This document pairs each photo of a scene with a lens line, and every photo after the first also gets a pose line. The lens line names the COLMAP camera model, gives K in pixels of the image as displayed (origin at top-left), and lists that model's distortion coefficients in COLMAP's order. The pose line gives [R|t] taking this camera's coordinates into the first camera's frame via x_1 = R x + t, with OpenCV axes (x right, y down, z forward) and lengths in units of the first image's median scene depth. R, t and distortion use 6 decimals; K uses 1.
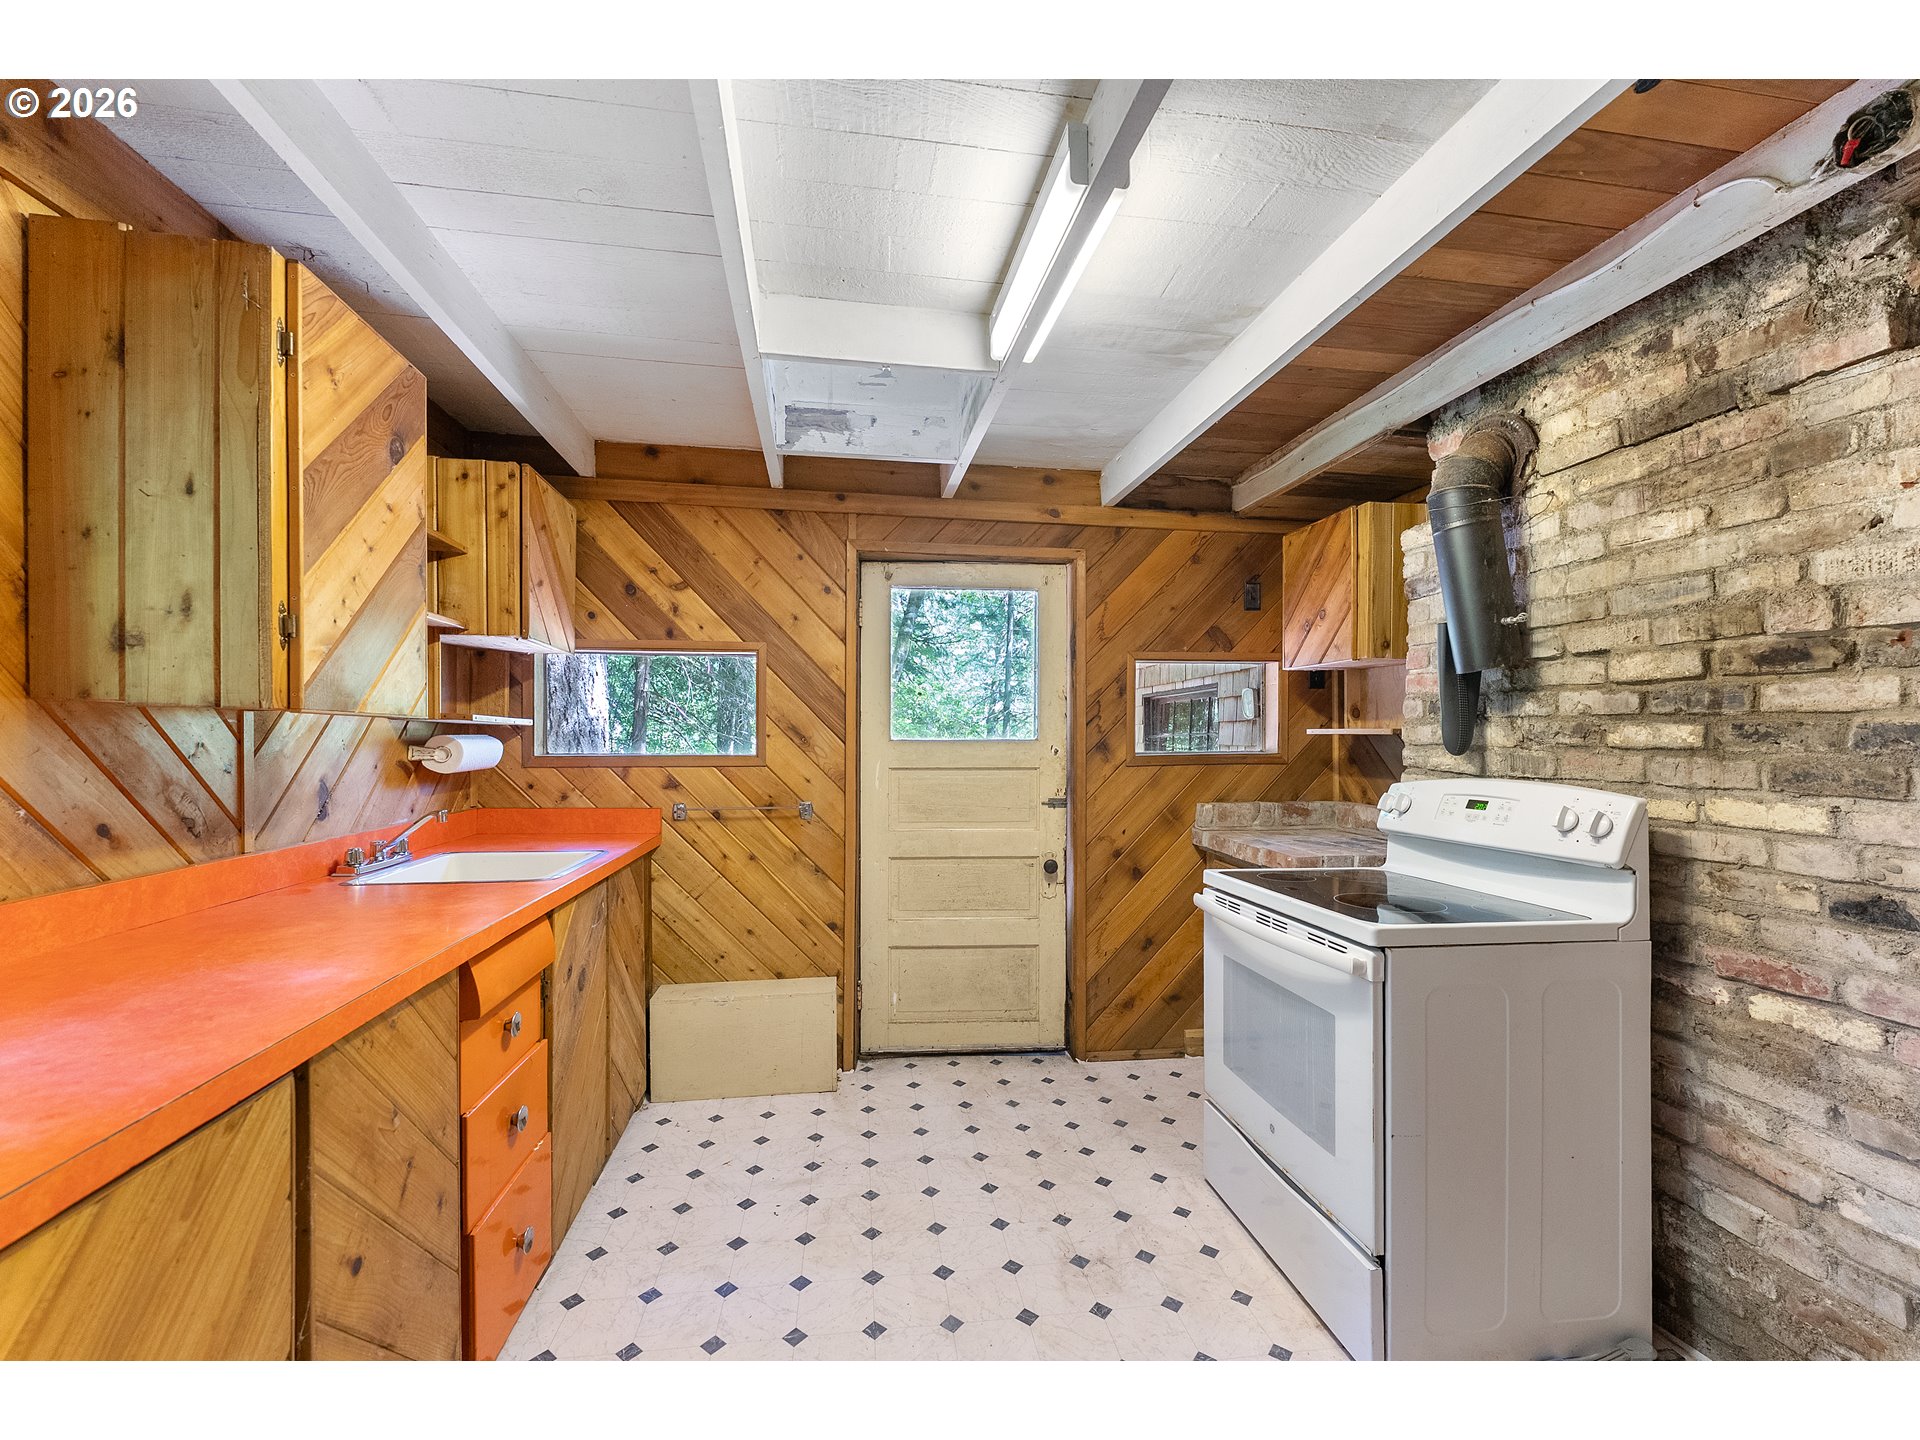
lens RADIAL K [[786.7, 0, 953.8], [0, 786.7, 753.7], [0, 0, 1]] dist [-0.000485, 0.000133]
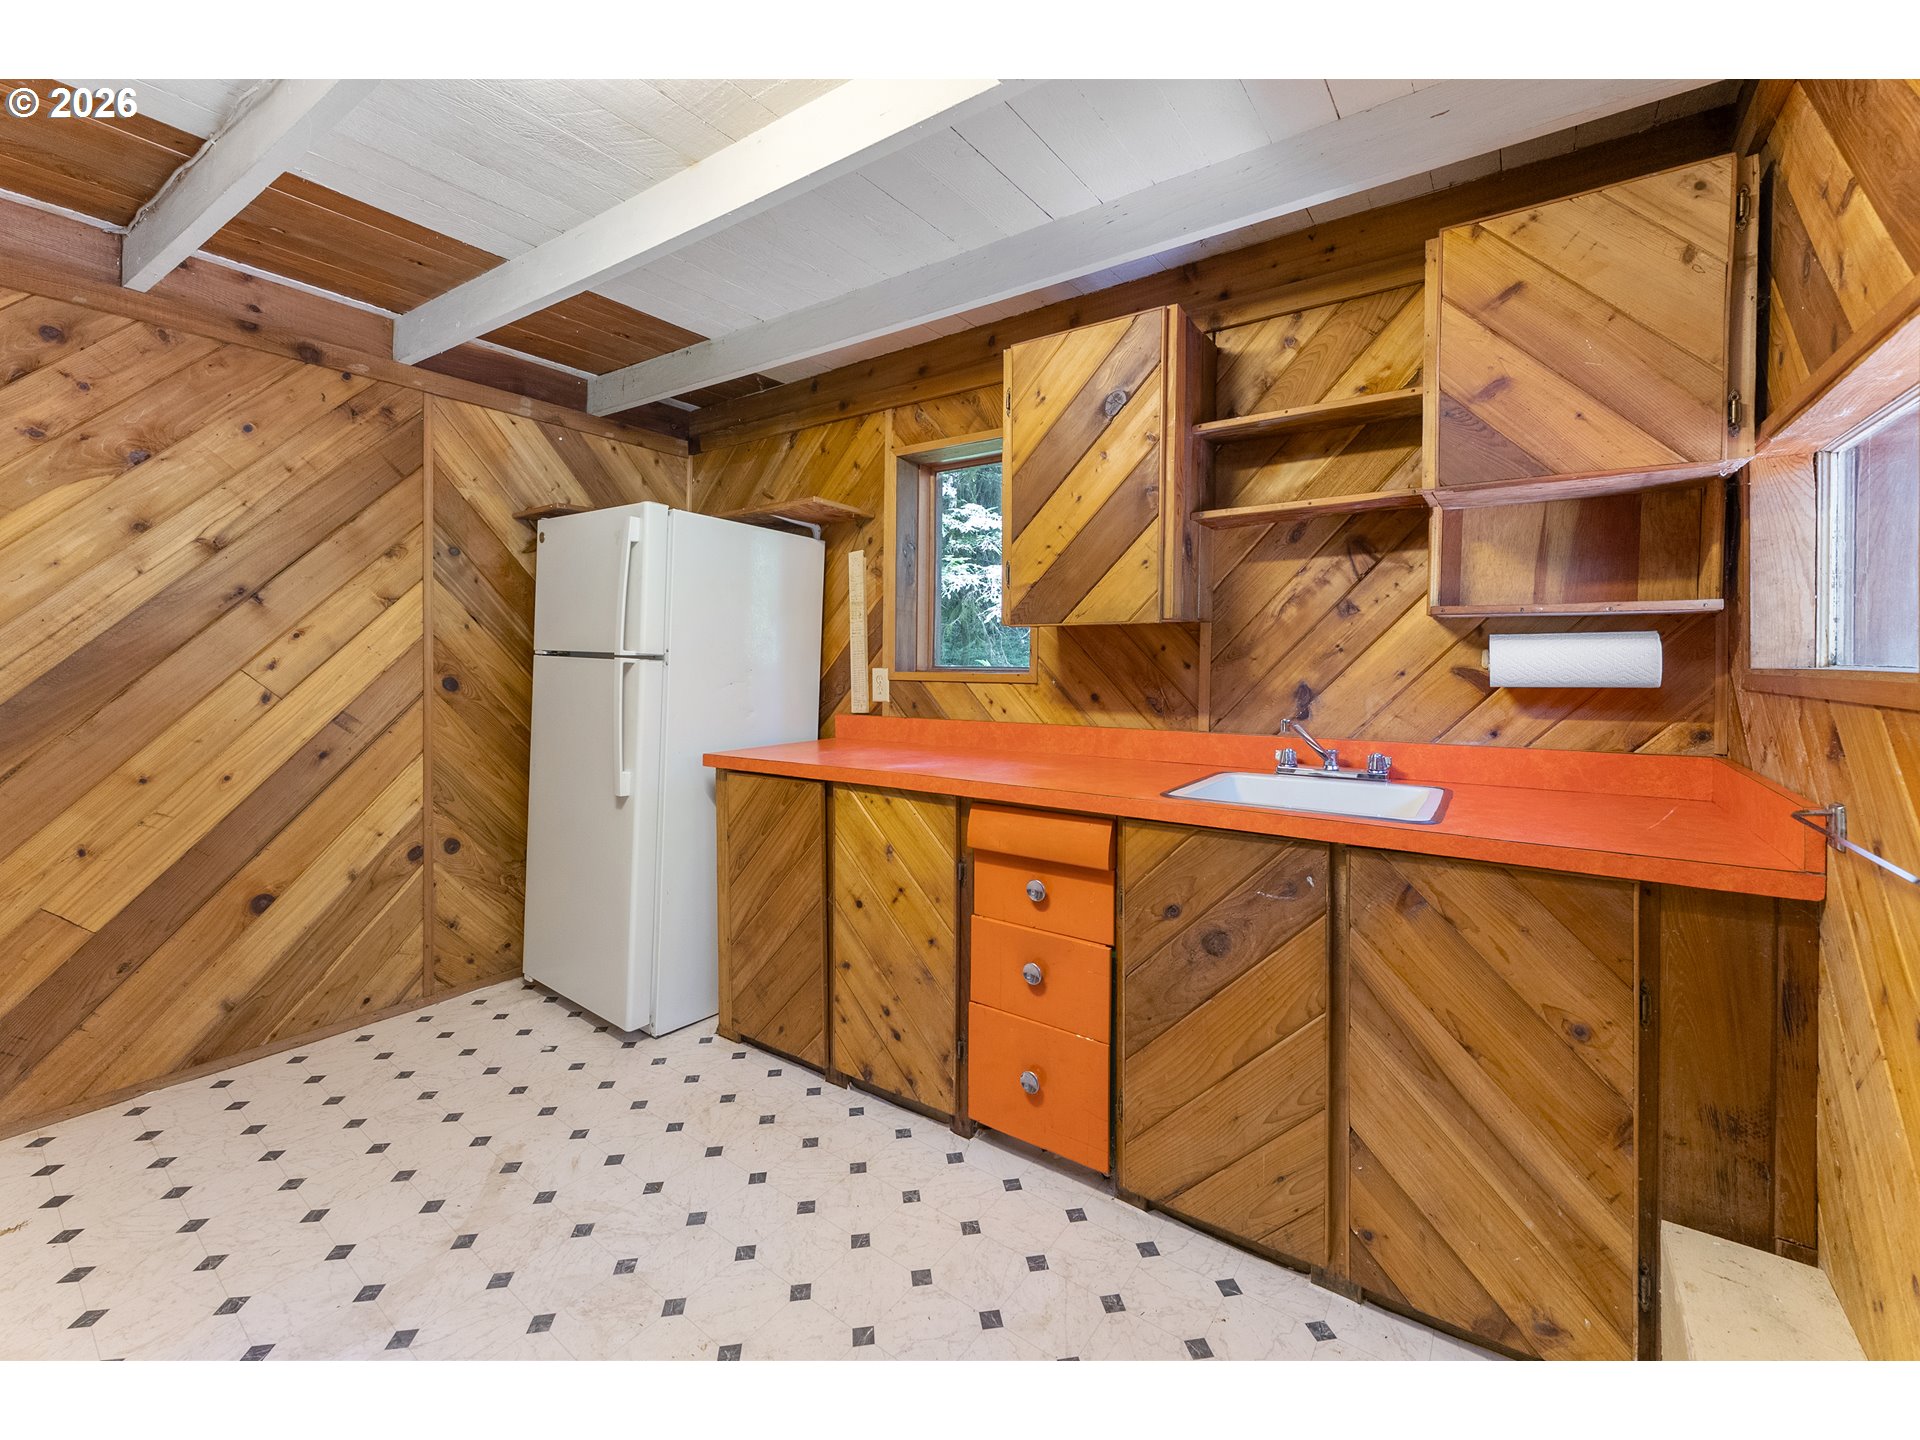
lens RADIAL K [[785.0, 0, 959.9], [0, 785.0, 694.2], [0, 0, 1]] dist [0.001068, 0.000044]
pose [[-0.693139, 0.030393, -0.720163, 0.191847], [-0.014627, 0.998312, 0.056209, -0.001213], [0.720656, 0.049494, -0.691524, 0.987809]]
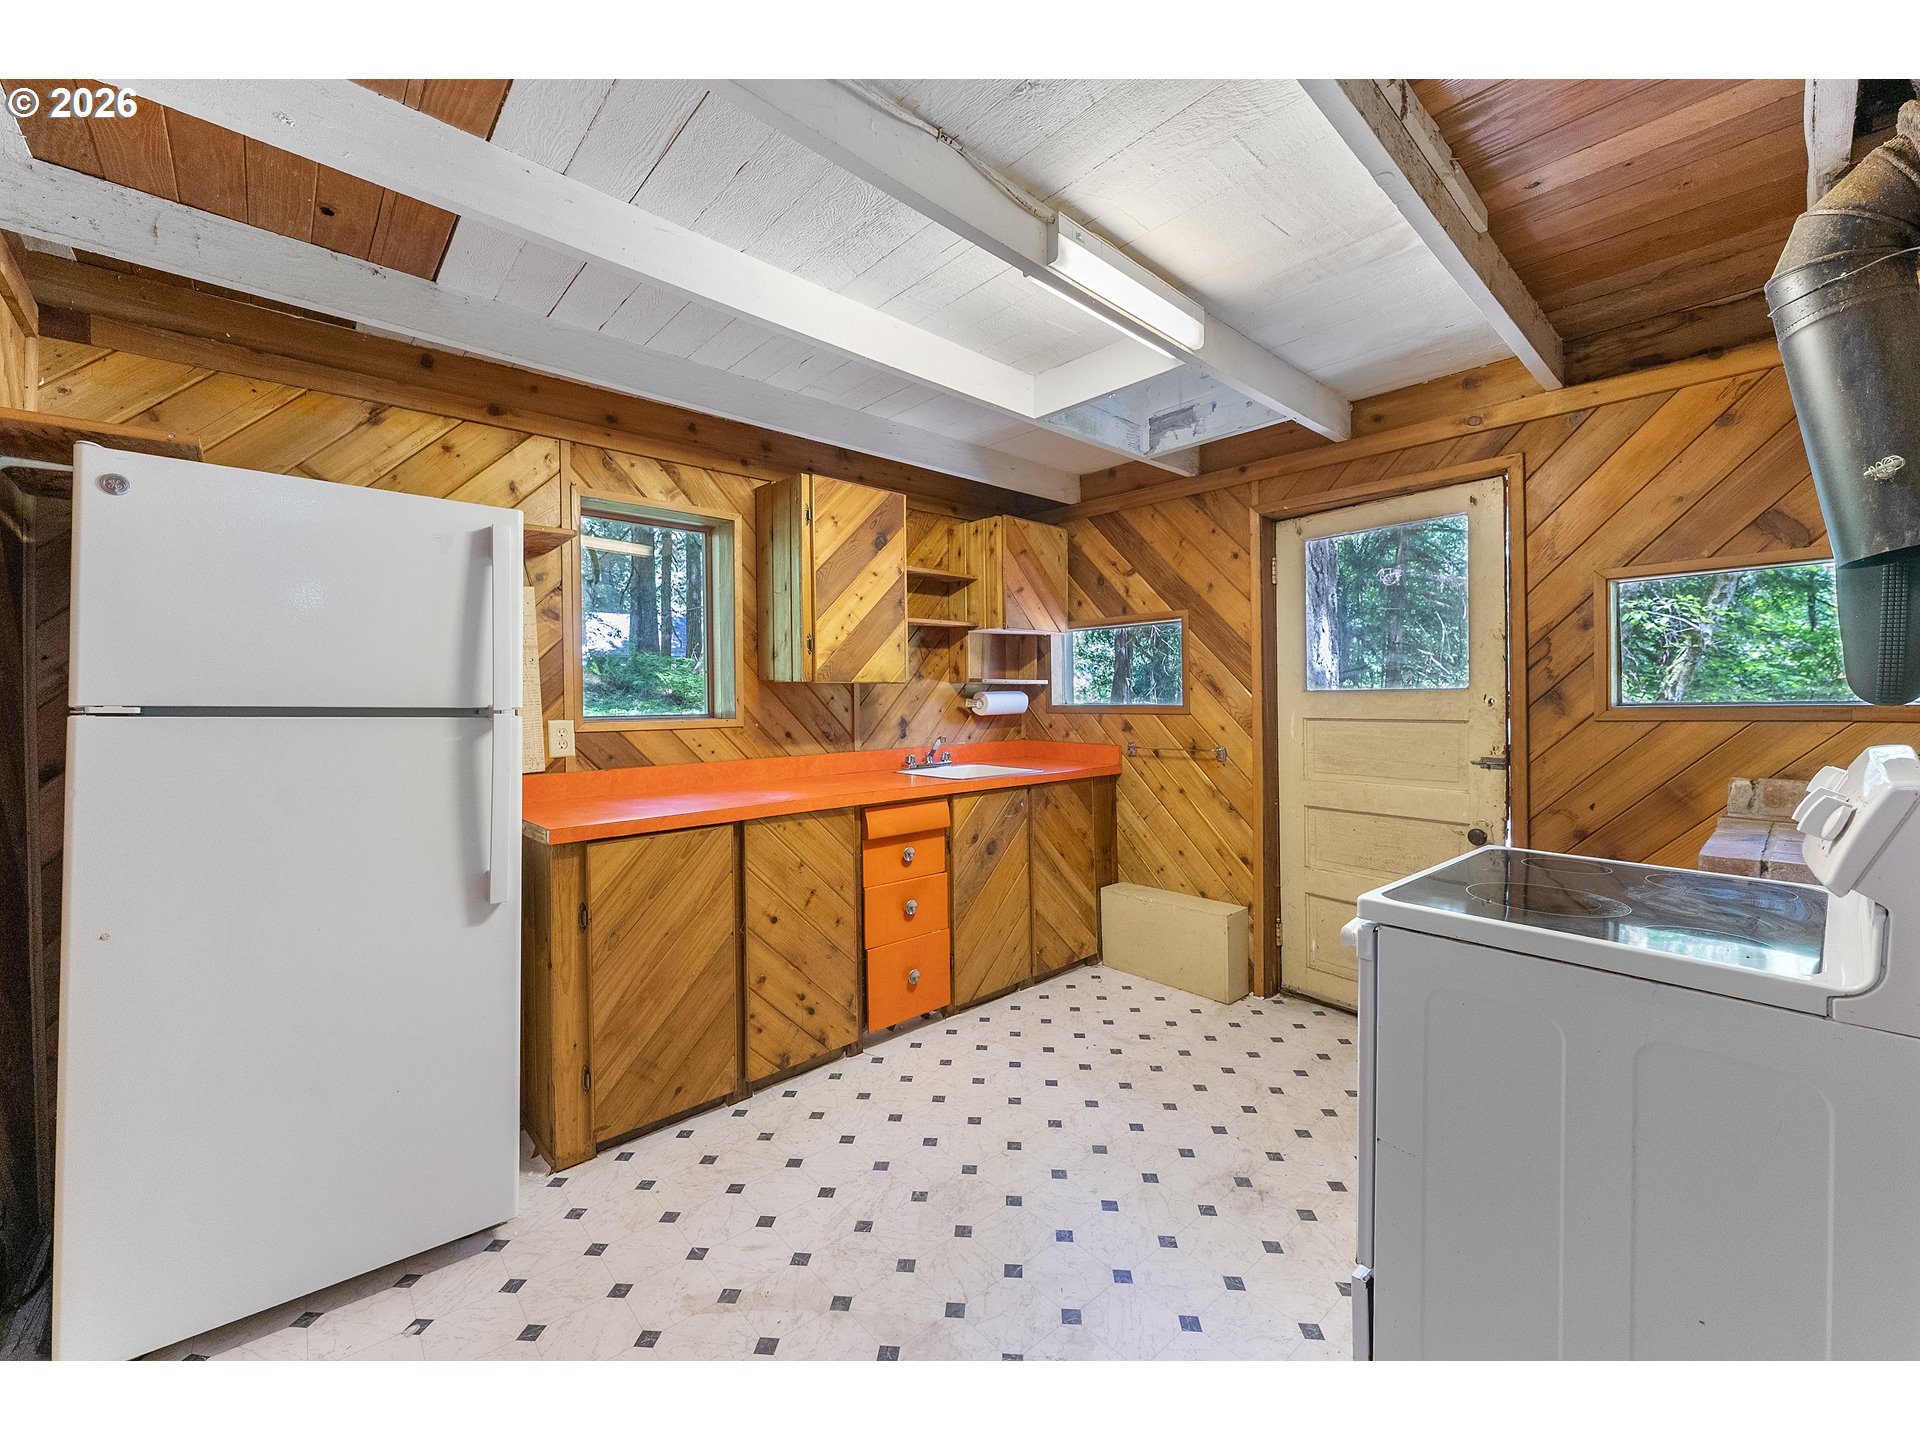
lens RADIAL K [[769.4, 0, 957.2], [0, 769.4, 723.2], [0, 0, 1]] dist [-0.000083, 0.000022]
pose [[0.546027, 0.022041, -0.837478, 0.559215], [-0.004502, 0.999717, 0.023375, 0.003648], [0.837756, -0.008993, 0.545971, 0.081636]]
